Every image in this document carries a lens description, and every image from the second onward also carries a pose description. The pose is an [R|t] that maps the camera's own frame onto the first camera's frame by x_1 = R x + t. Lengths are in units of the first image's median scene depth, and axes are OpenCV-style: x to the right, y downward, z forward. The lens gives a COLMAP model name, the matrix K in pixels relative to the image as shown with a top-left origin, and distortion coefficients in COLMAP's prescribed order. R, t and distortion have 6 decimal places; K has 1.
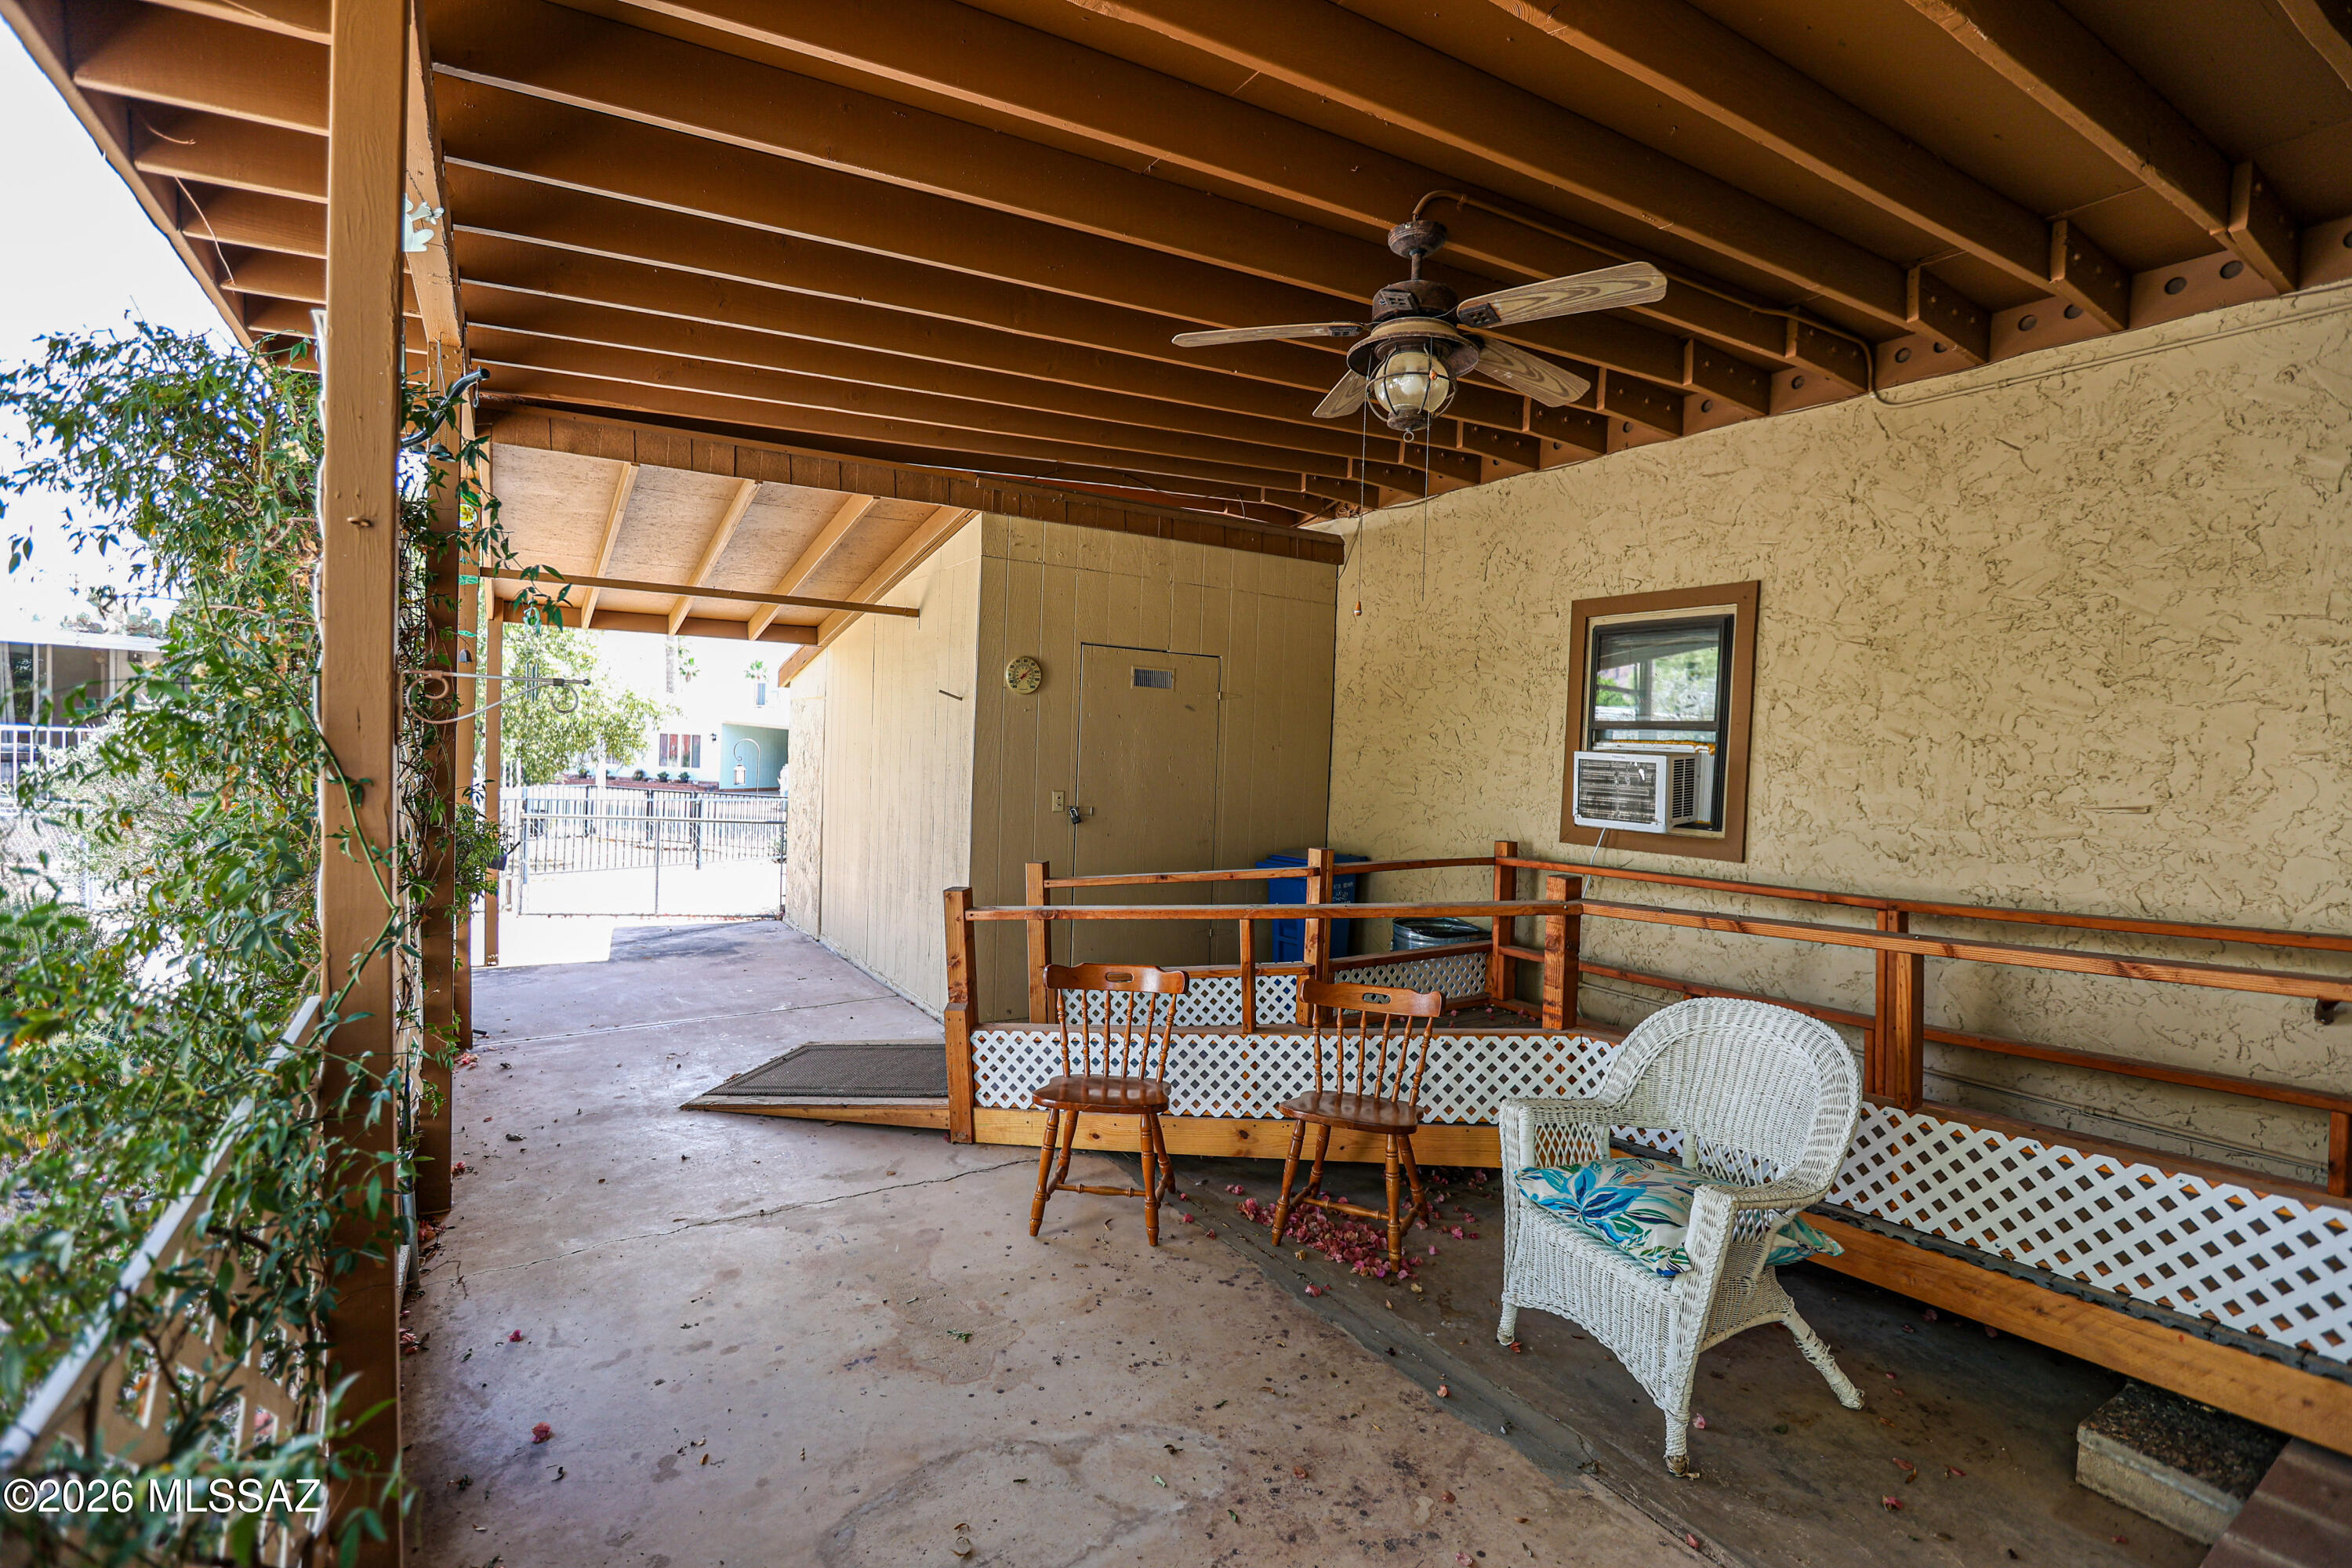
lens RADIAL K [[1068.1, 0, 1173.3], [0, 1068.1, 772.6], [0, 0, 1]] dist [-0.051514, 0.014396]
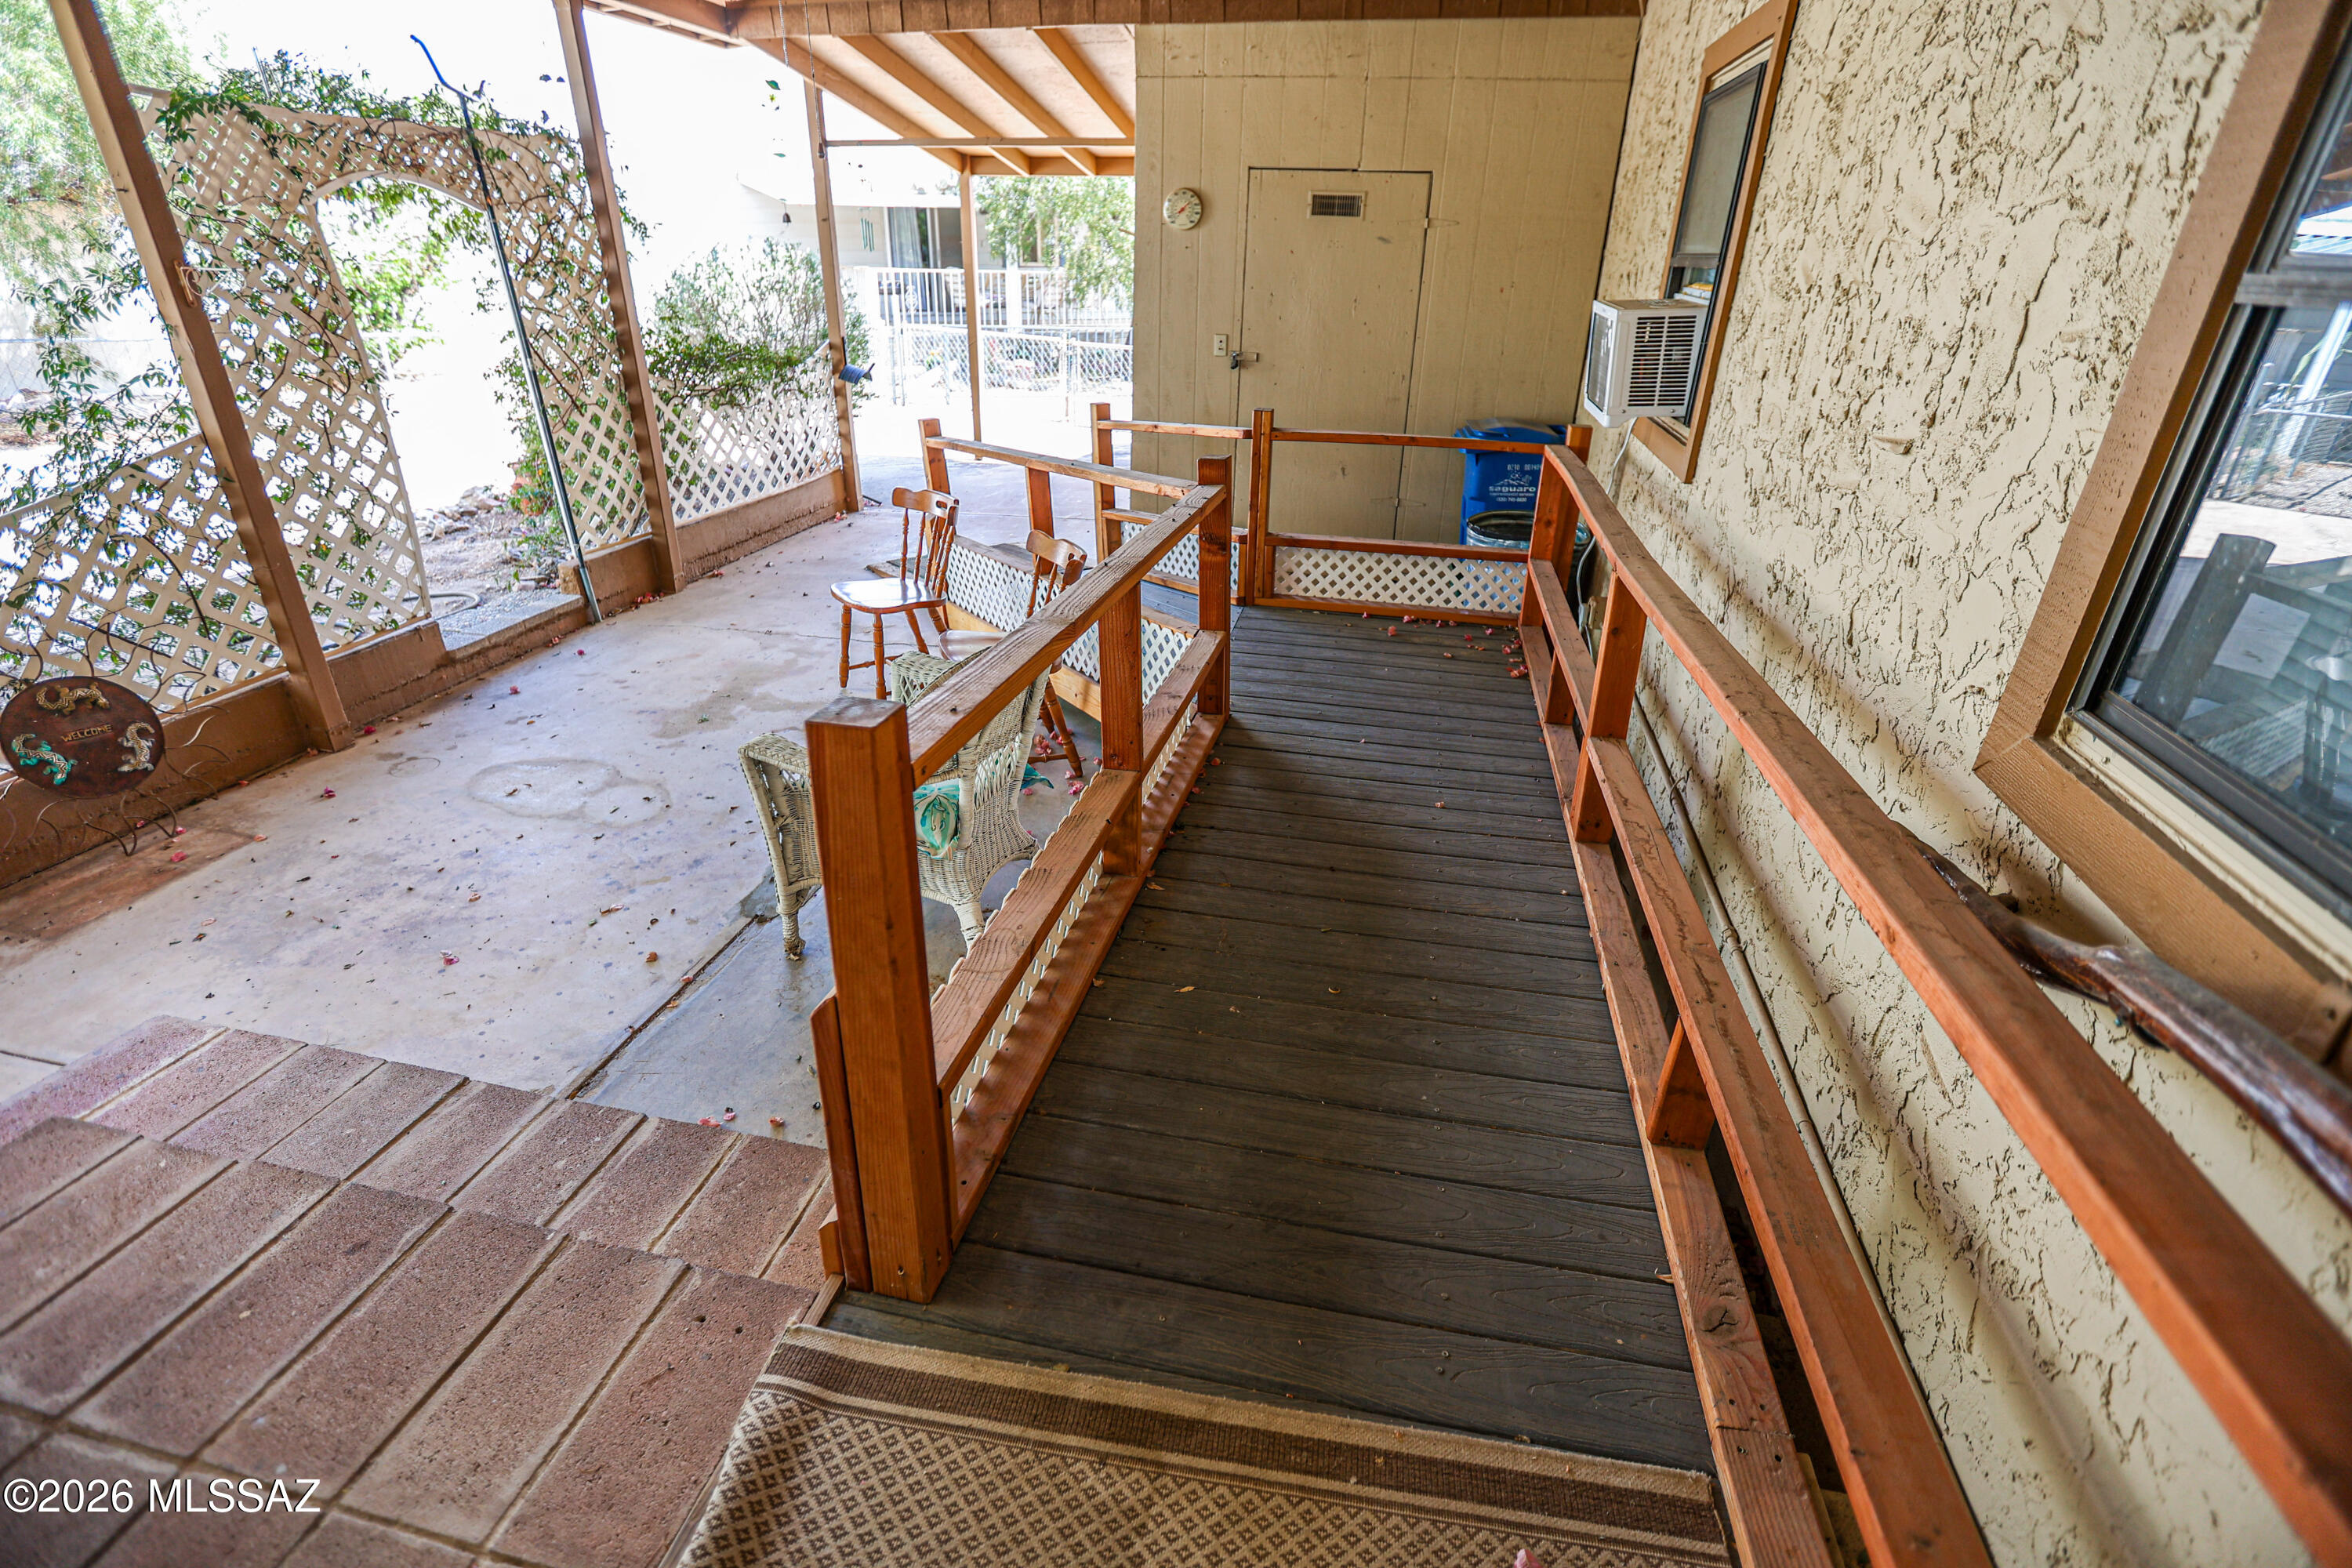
lens RADIAL K [[1068.1, 0, 1173.3], [0, 1068.1, 772.6], [0, 0, 1]] dist [-0.051514, 0.014396]
pose [[0.733719, 0.281955, -0.618189, 0.595416], [-0.009341, 0.913933, 0.405757, -0.010700], [0.679389, -0.291937, 0.673204, 0.185538]]
